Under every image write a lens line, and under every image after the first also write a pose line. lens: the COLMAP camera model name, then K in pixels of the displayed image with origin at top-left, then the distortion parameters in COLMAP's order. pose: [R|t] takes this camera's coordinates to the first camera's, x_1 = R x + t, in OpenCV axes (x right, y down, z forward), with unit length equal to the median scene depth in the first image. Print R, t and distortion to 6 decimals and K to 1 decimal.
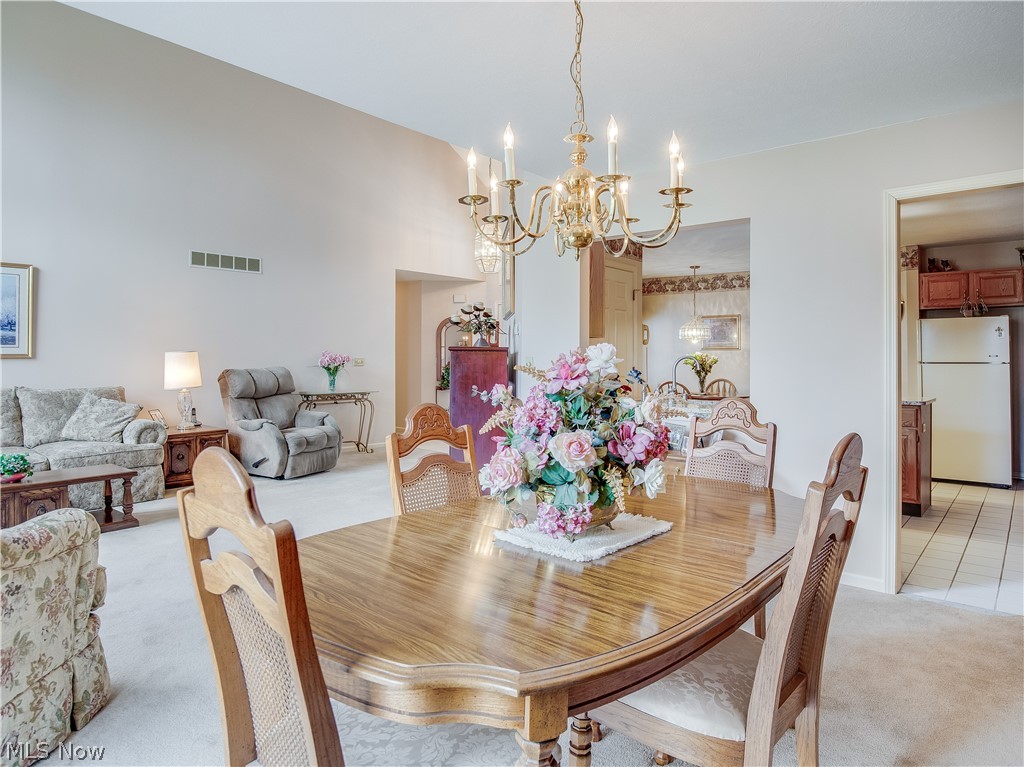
lens RADIAL K [[641.1, 0, 516.3], [0, 641.1, 348.6], [0, 0, 1]] dist [-0.021650, -0.001125]
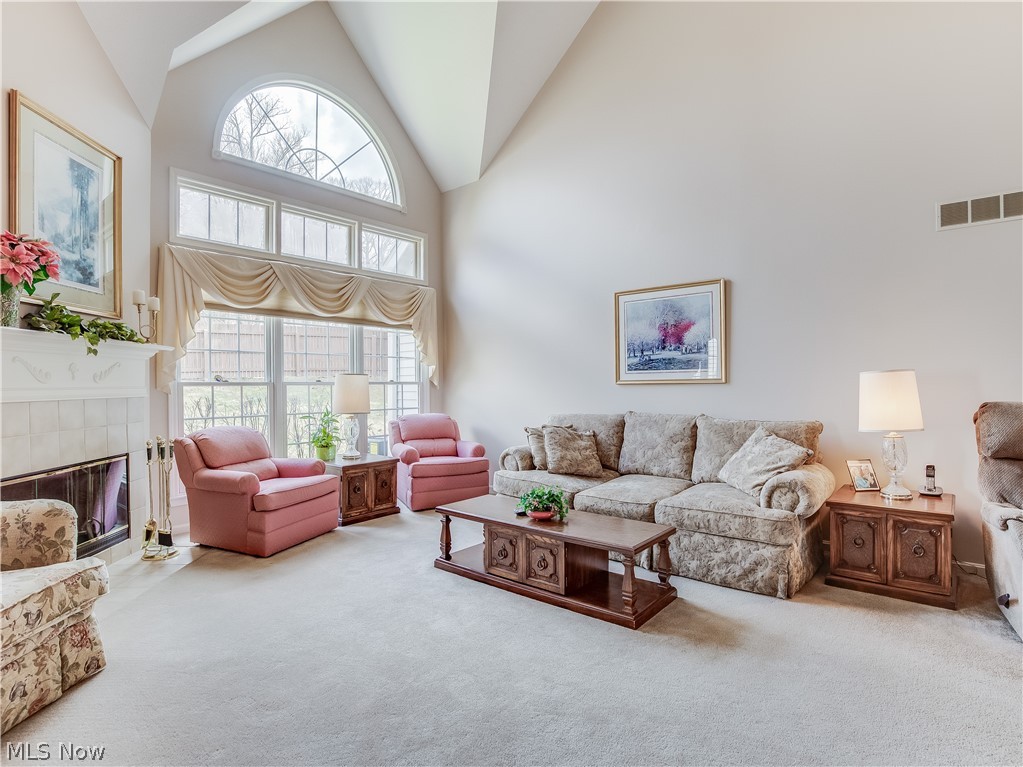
lens RADIAL K [[540.2, 0, 525.8], [0, 540.2, 383.6], [0, 0, 1]] dist [-0.026679, 0.000550]
pose [[0.011032, -0.001221, -0.999938, -0.013300], [0.020743, 0.999784, -0.000992, 0.010775], [0.999724, -0.020731, 0.011055, 0.711699]]
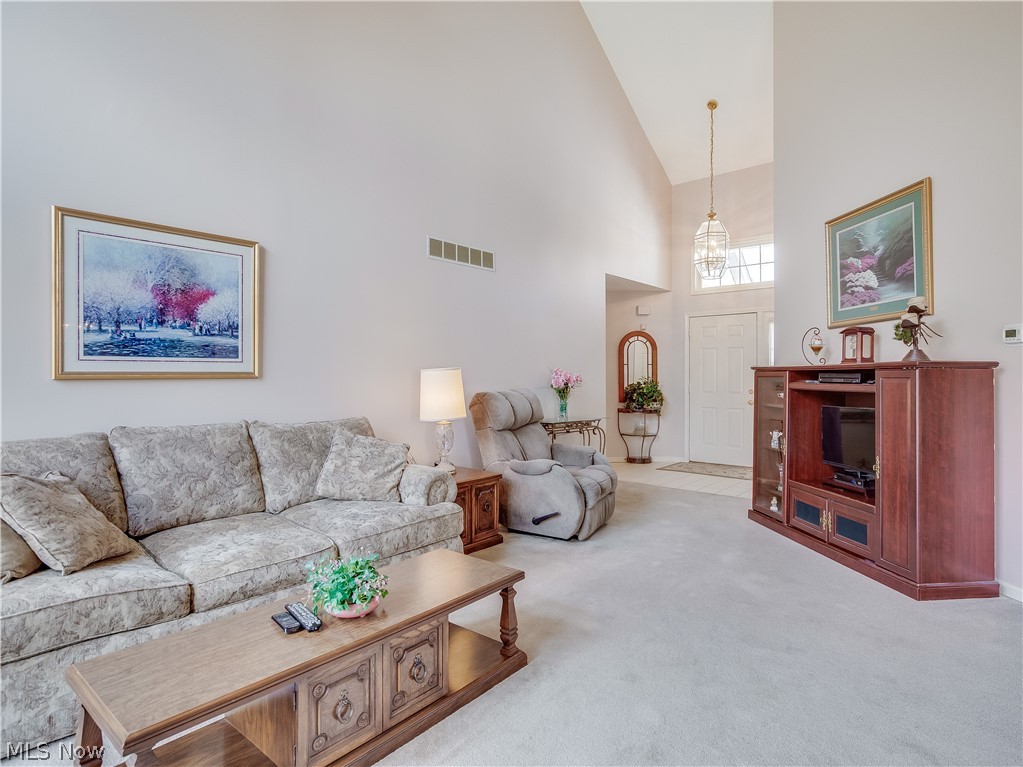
lens RADIAL K [[559.9, 0, 511.9], [0, 559.9, 374.5], [0, 0, 1]] dist [-0.003275, 0.000448]
pose [[0.999998, -0.000584, 0.001874, -0.491228], [0.000563, 0.999940, 0.010963, 0.004610], [-0.001880, -0.010962, 0.999938, 0.390727]]
